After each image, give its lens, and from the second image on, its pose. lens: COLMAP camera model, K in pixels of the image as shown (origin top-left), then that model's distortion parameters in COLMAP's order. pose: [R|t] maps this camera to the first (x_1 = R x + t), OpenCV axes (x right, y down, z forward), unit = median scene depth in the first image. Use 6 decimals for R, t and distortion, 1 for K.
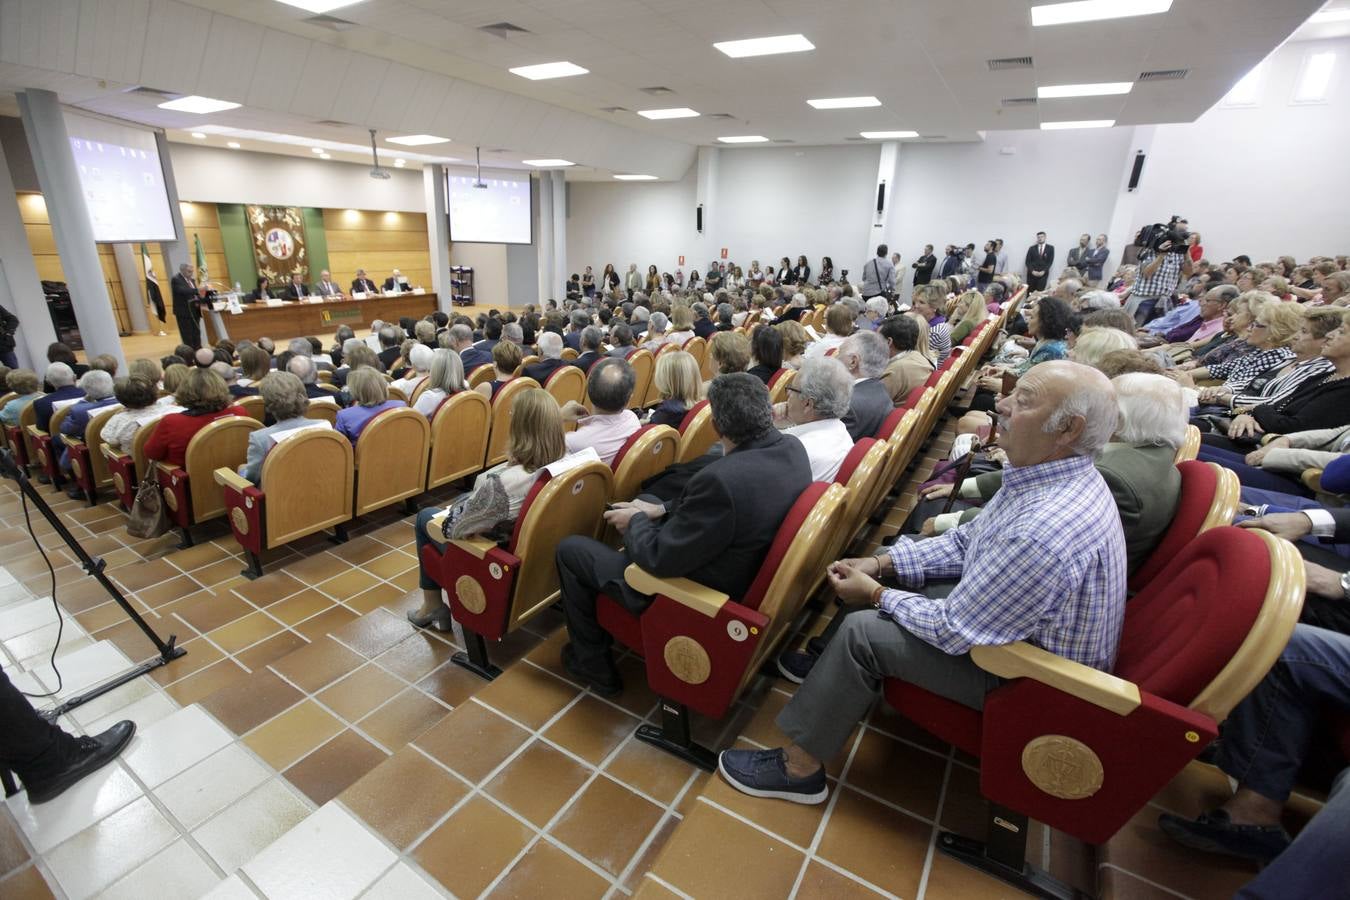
lens RADIAL K [[611.0, 0, 651.9], [0, 611.0, 446.3], [0, 0, 1]] dist [-0.000767, 0.000505]
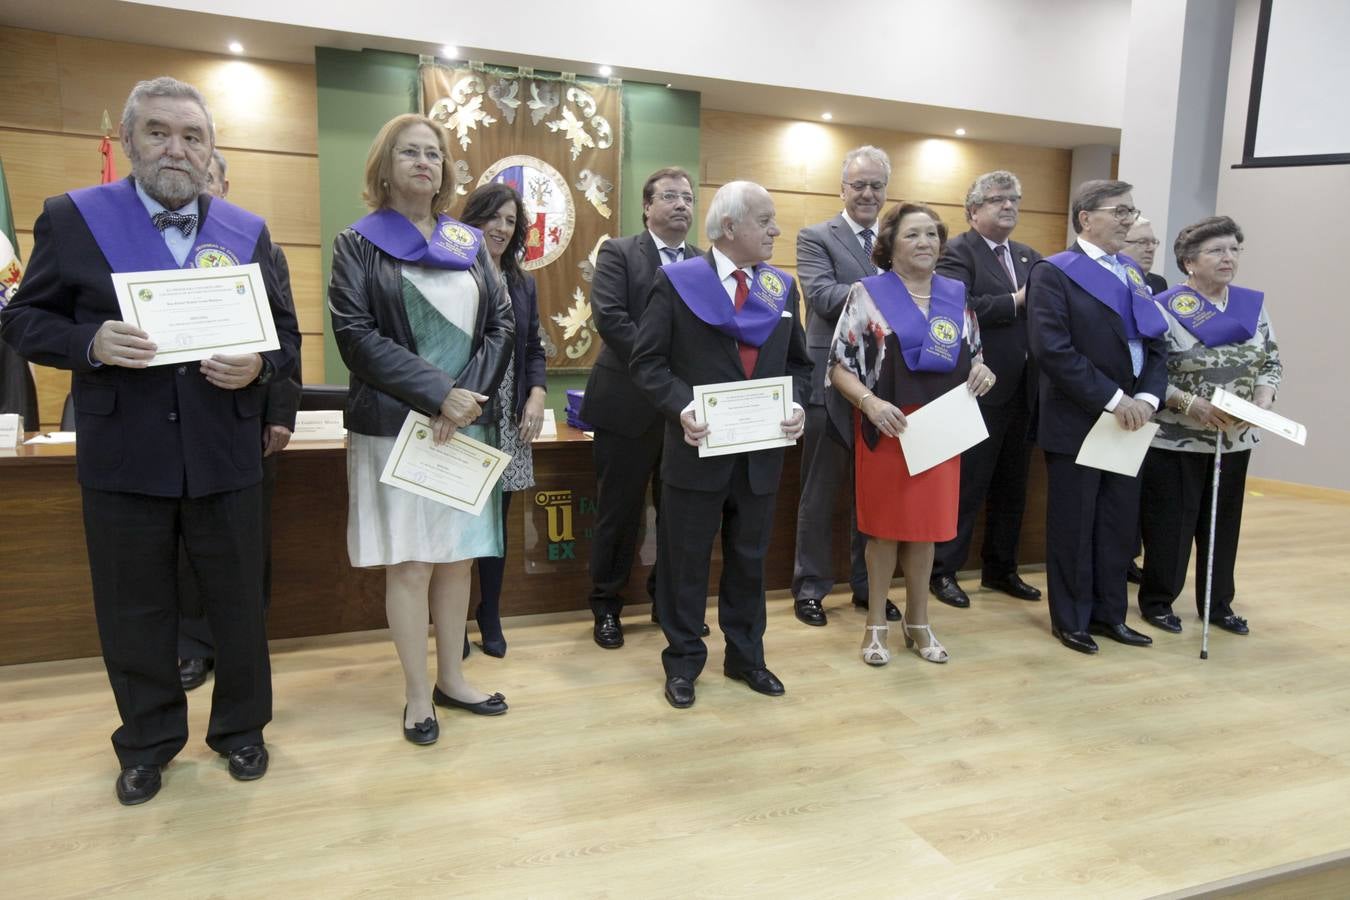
lens RADIAL K [[932.9, 0, 675.0], [0, 932.9, 450.0], [0, 0, 1]] dist [-0.002282, 0.005550]
pose [[0.810606, 0.056406, -0.582868, -0.322011], [-0.186849, 0.968236, -0.166154, -0.181074], [0.554982, 0.243594, 0.795398, 0.745759]]
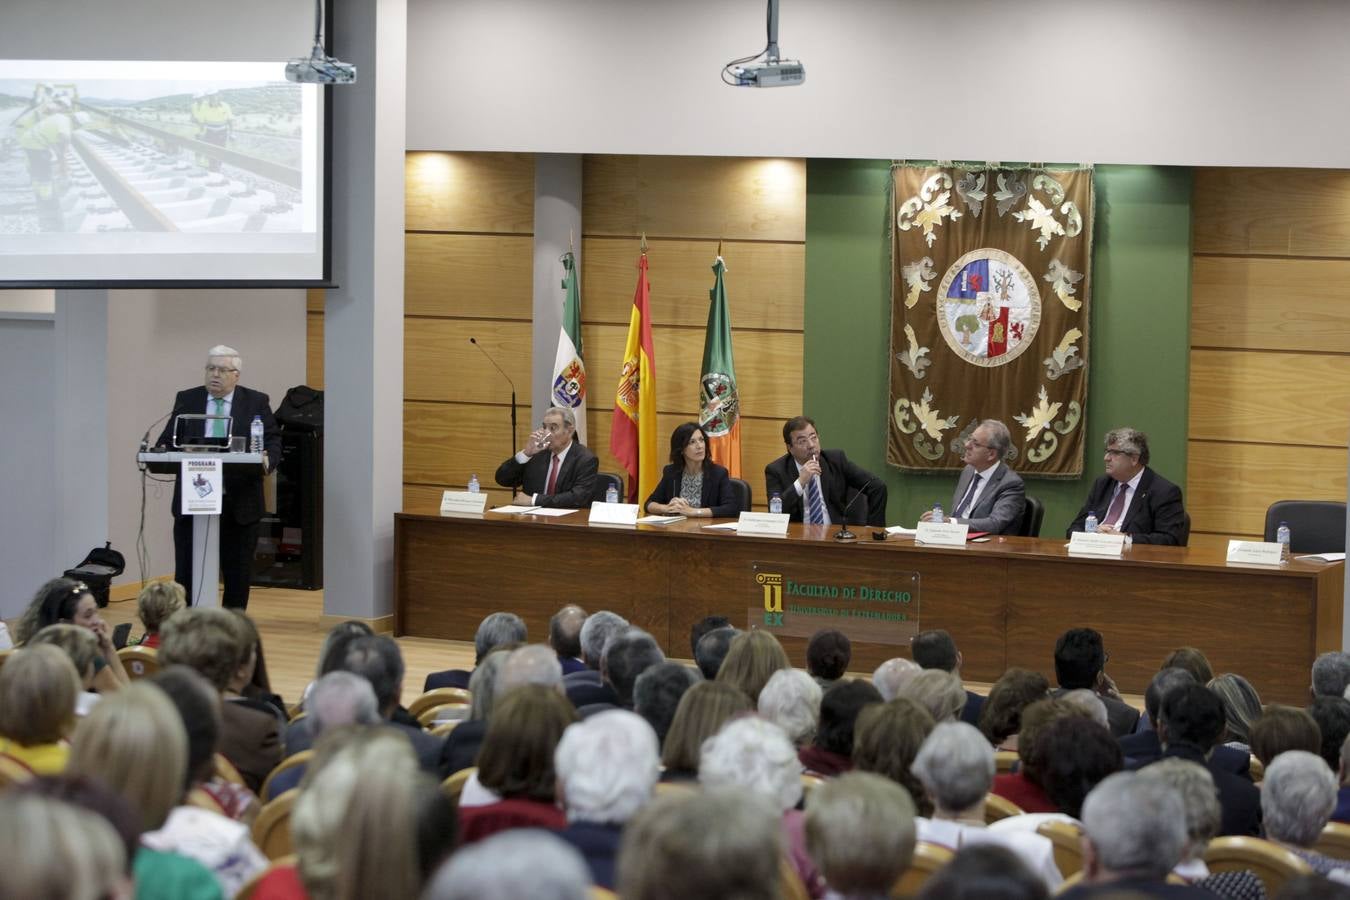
lens RADIAL K [[3712.0, 0, 675.0], [0, 3712.0, 450.0], [0, 0, 1]] dist [-0.070720, -0.126641]
pose [[0.149891, 0.063089, -0.986688, 0.833455], [-0.338038, 0.941091, 0.008821, -0.248779], [0.929119, 0.332216, 0.162388, 0.662252]]
